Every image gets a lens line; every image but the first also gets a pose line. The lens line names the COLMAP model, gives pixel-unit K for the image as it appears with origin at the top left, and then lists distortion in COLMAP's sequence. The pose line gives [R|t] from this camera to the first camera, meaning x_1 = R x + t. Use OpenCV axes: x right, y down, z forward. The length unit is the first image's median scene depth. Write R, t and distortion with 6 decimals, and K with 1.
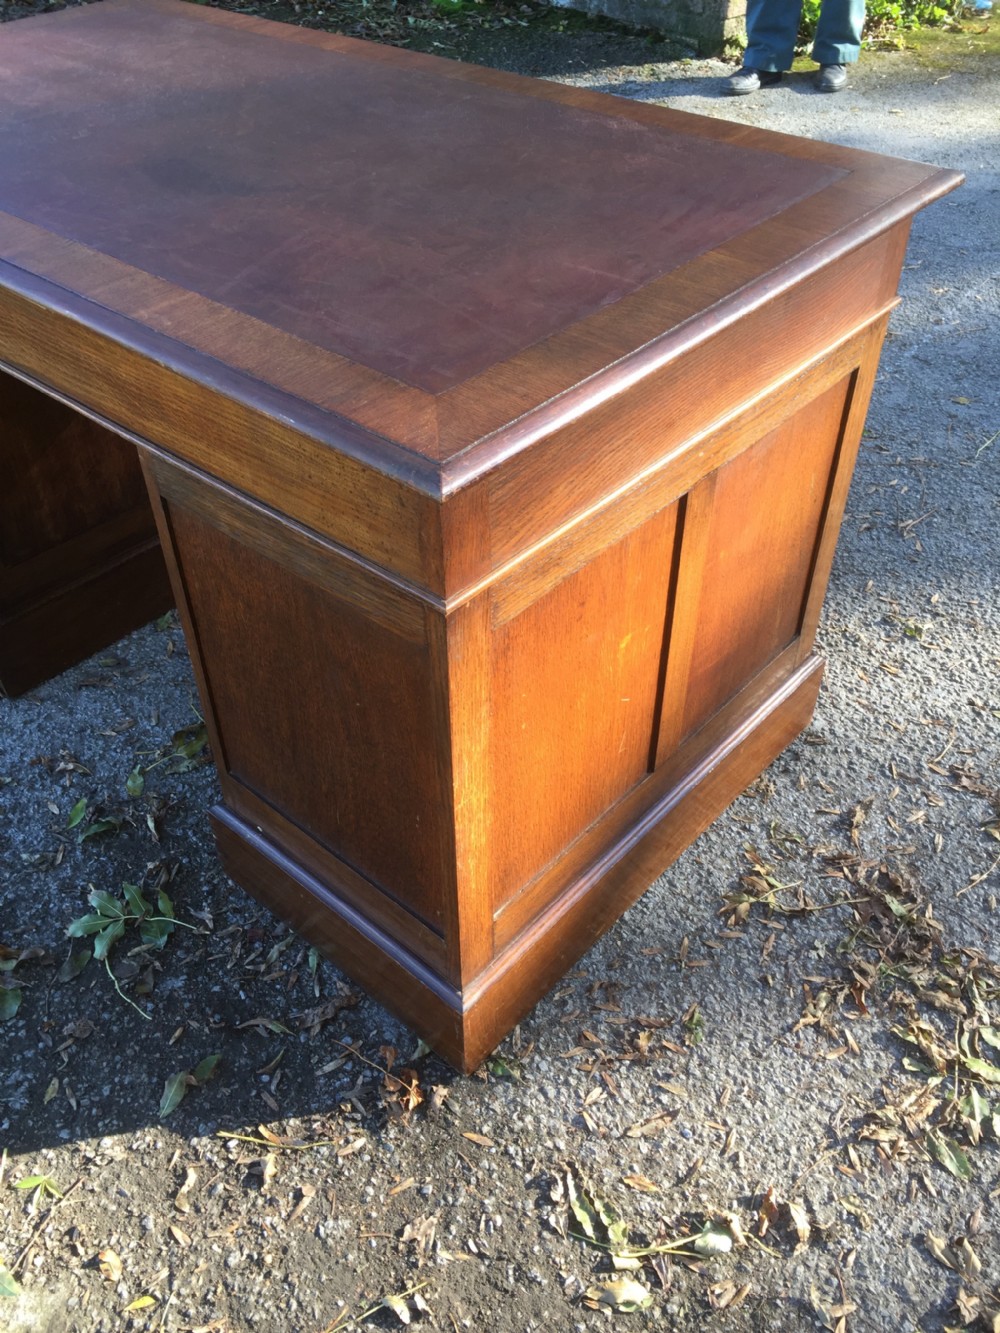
lens RADIAL K [[1102.2, 0, 500.0], [0, 1102.2, 666.5], [0, 0, 1]] dist [0.070335, -0.100402]
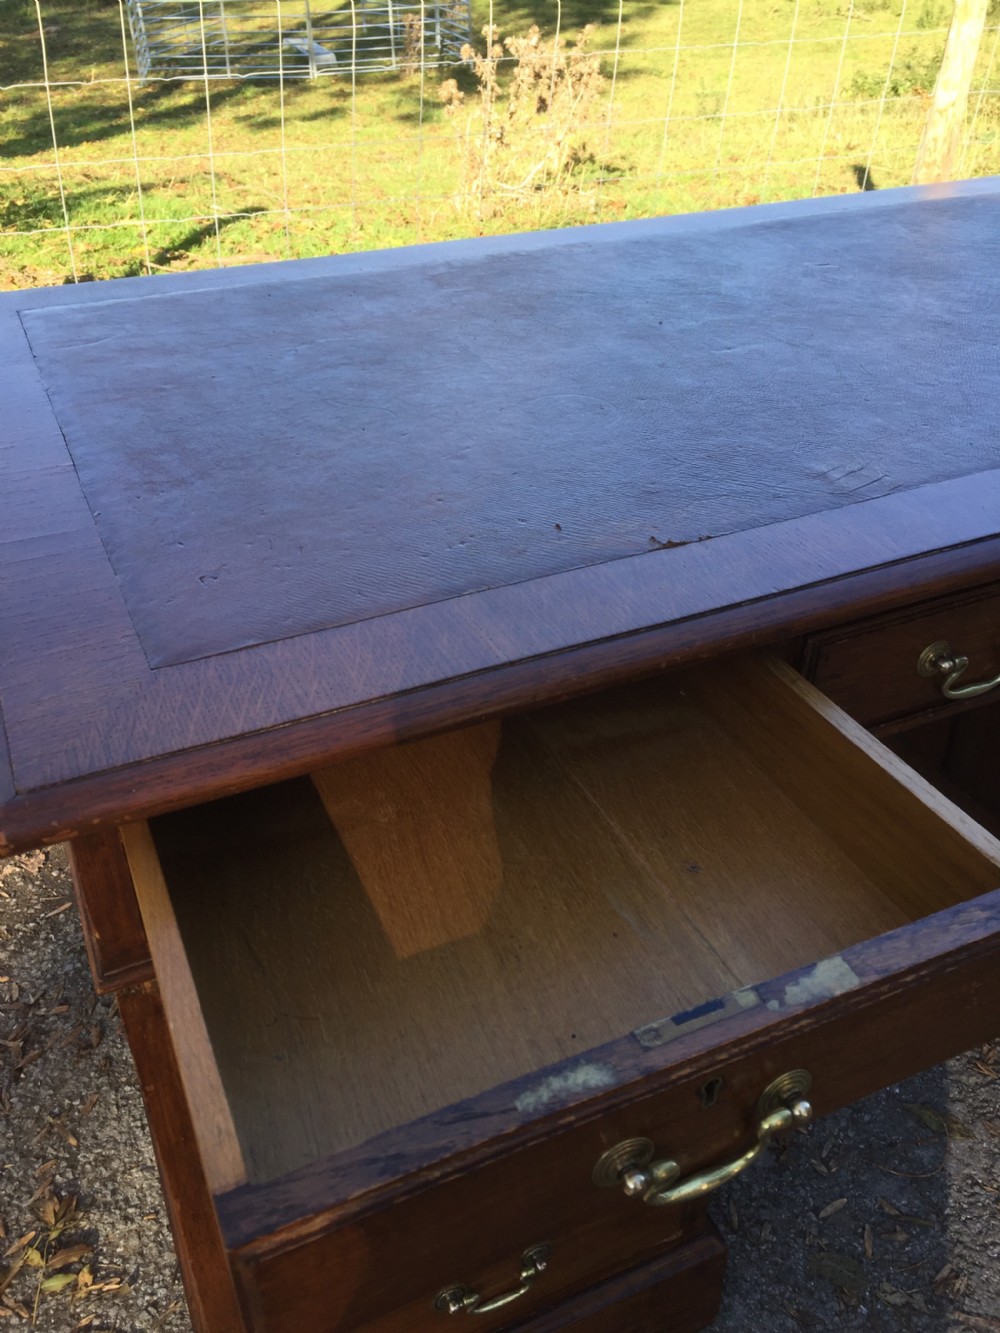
lens RADIAL K [[1142.9, 0, 516.0], [0, 1142.9, 646.5], [0, 0, 1]] dist [0.087667, -0.106520]
pose [[-0.395186, 0.511527, -0.763000, 0.589433], [-0.607504, 0.477498, 0.634771, -0.800808], [0.689033, 0.714378, 0.122054, 0.968213]]
